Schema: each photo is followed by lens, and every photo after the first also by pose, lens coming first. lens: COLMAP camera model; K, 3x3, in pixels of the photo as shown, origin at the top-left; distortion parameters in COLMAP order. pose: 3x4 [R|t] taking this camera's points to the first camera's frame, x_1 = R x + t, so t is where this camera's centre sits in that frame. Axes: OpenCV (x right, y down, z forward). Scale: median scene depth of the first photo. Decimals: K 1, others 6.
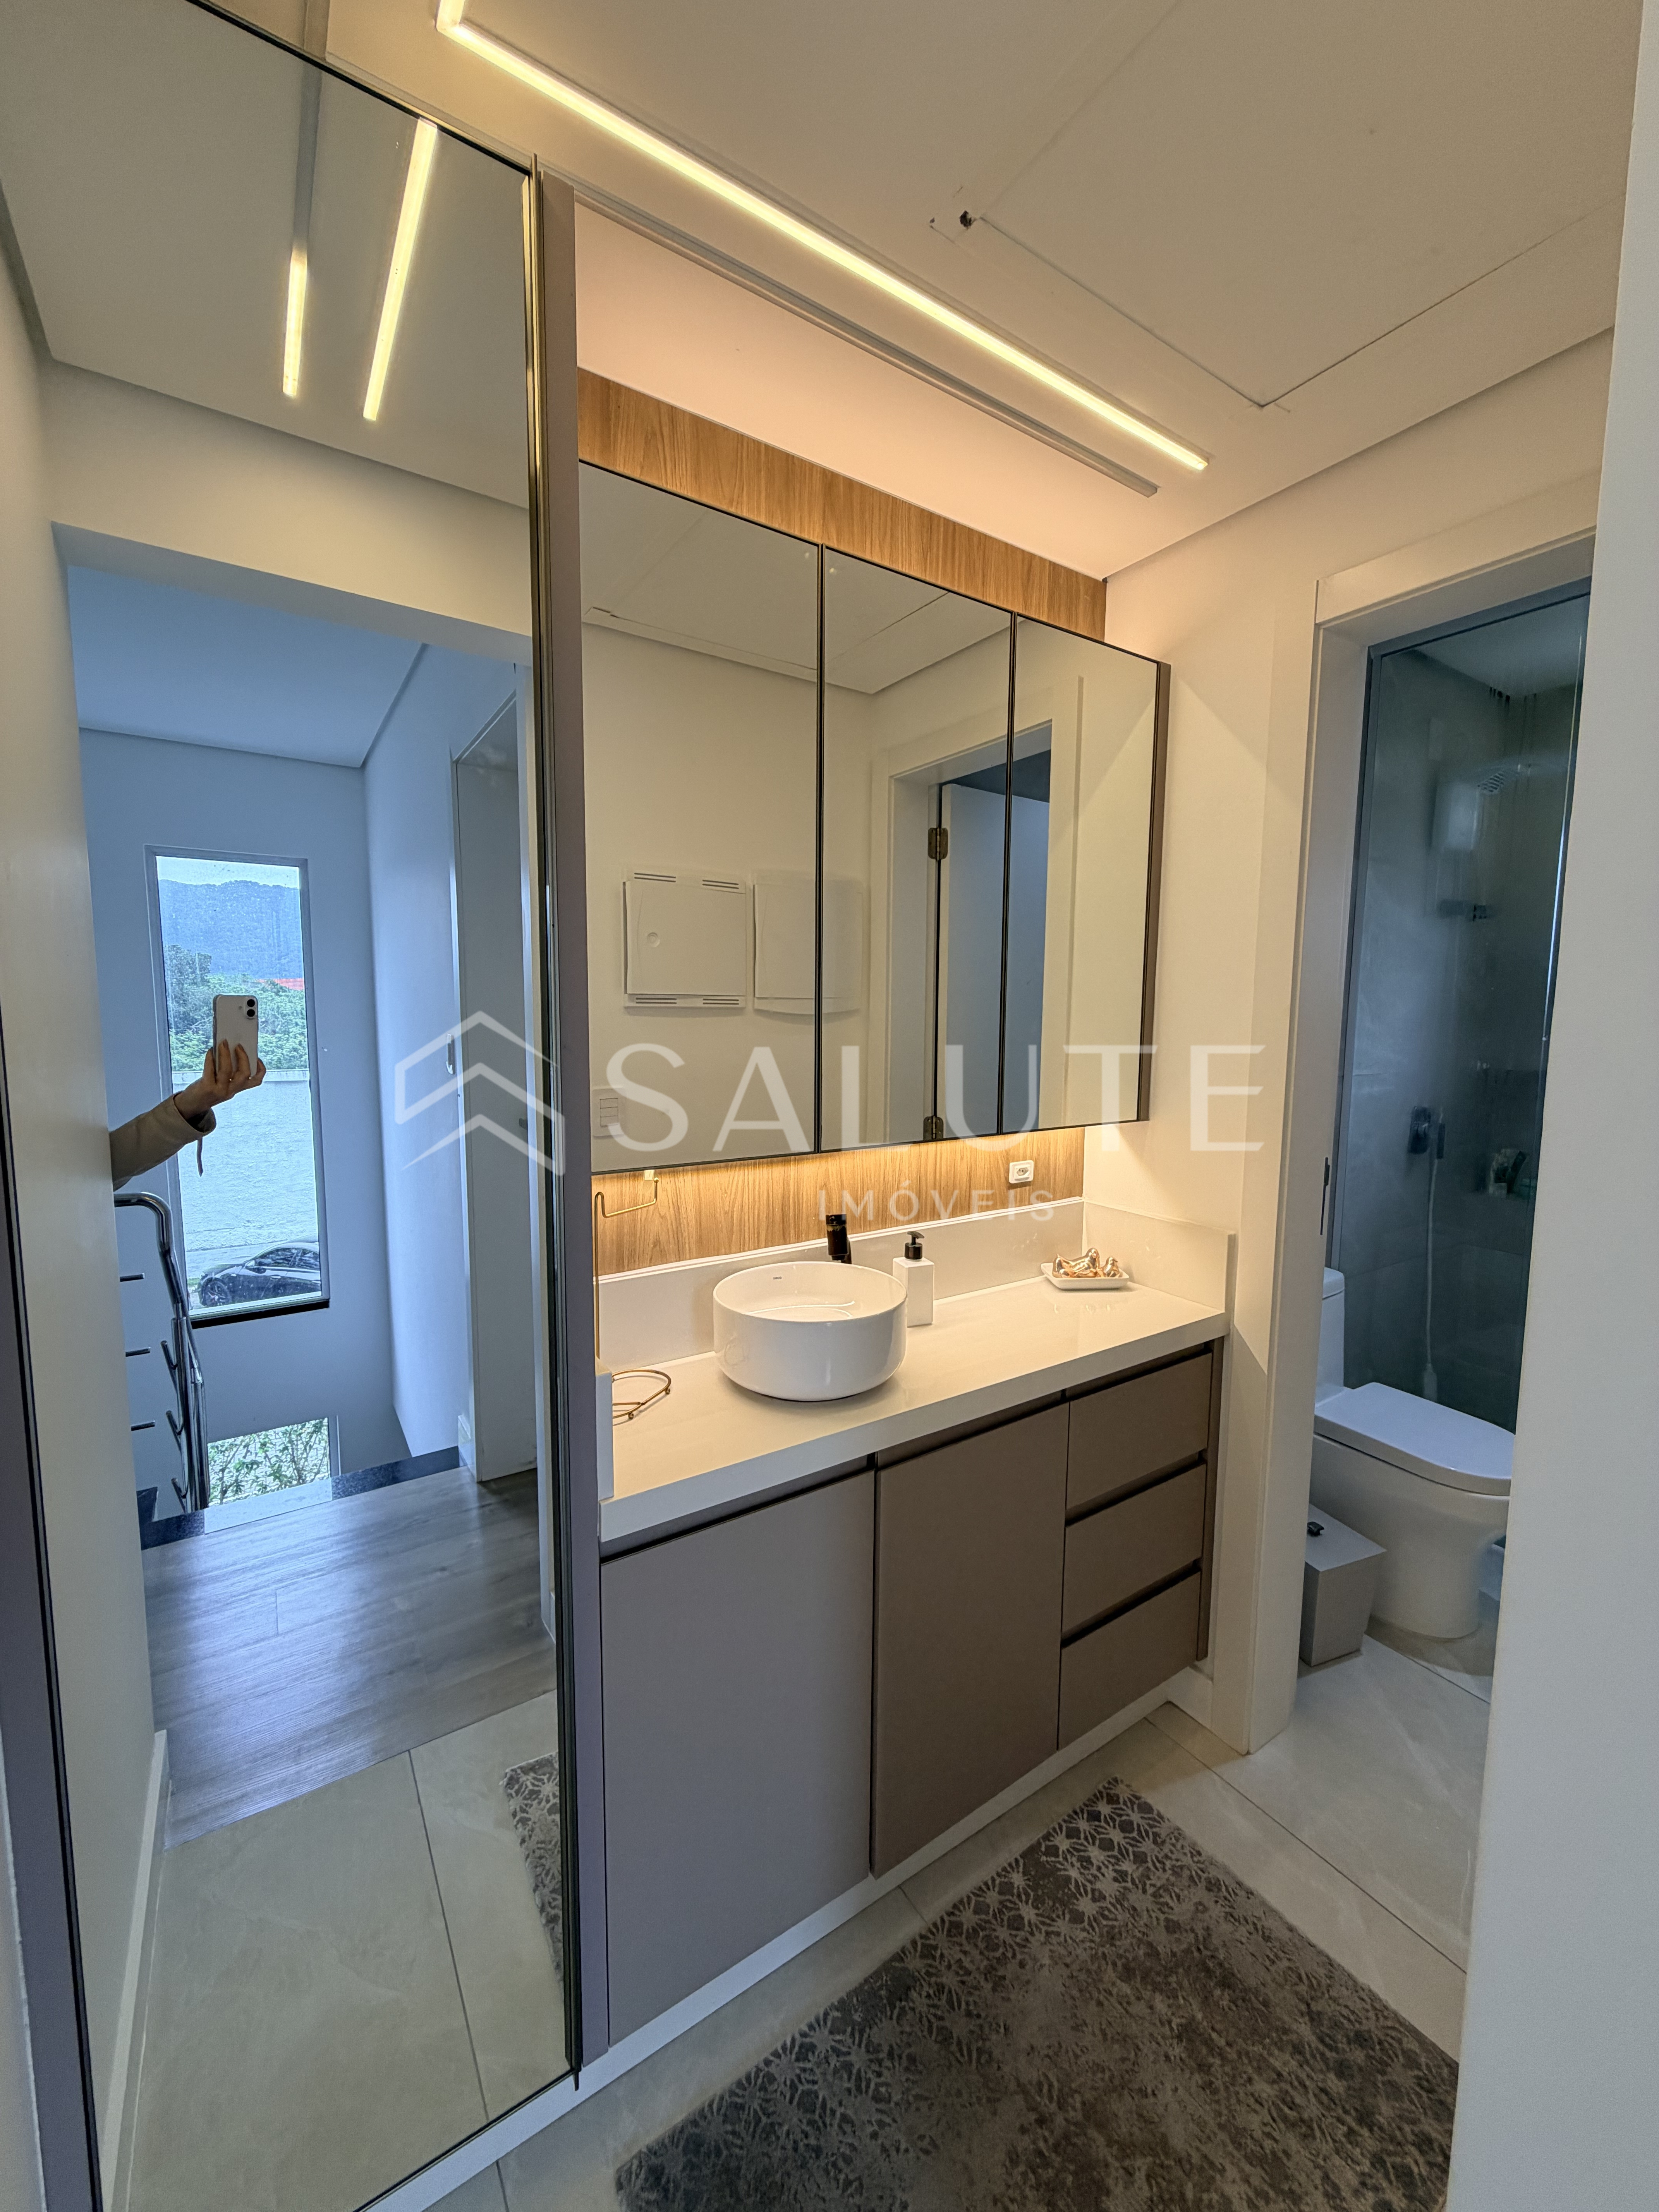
lens RADIAL K [[877.7, 0, 828.6], [0, 877.7, 1099.1], [0, 0, 1]] dist [0.000370, 0.000466]
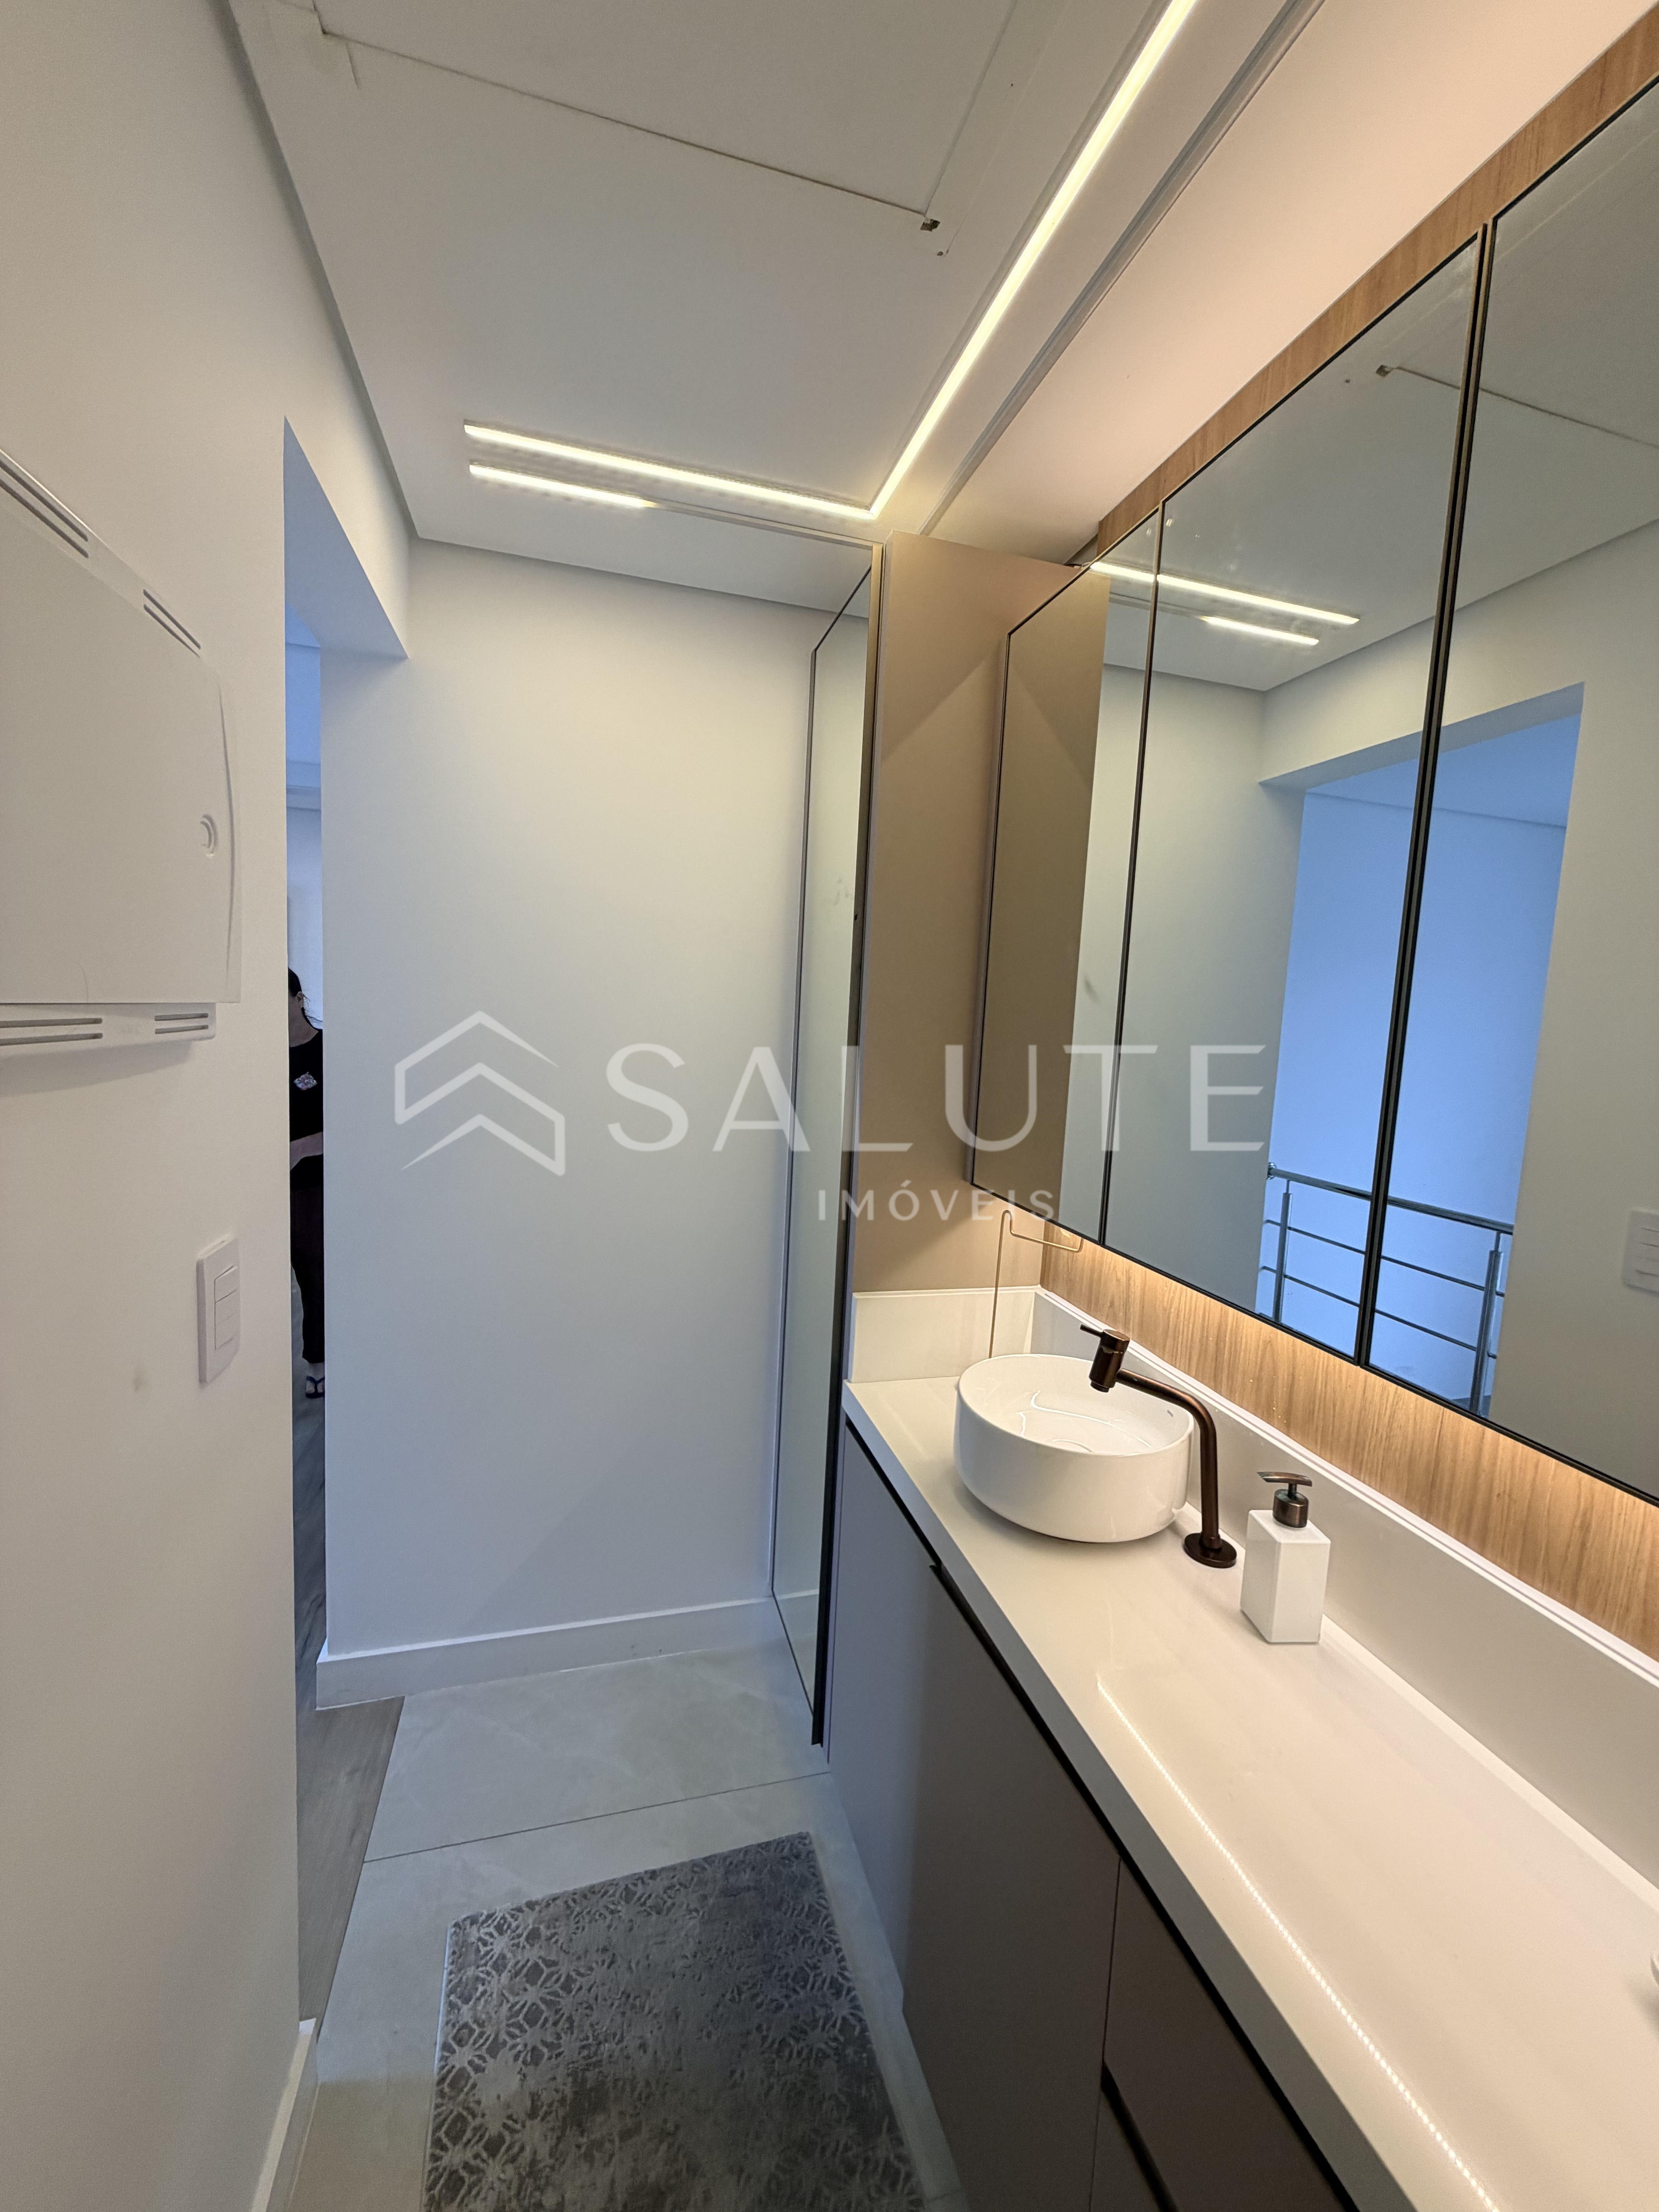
lens RADIAL K [[877.7, 0, 829.8], [0, 877.7, 1103.9], [0, 0, 1]] dist [0.000370, 0.000466]
pose [[-0.299907, 0.070714, -0.951344, 0.826497], [-0.154178, 0.980545, 0.121489, -0.126809], [0.941427, 0.183112, -0.283170, 0.954507]]
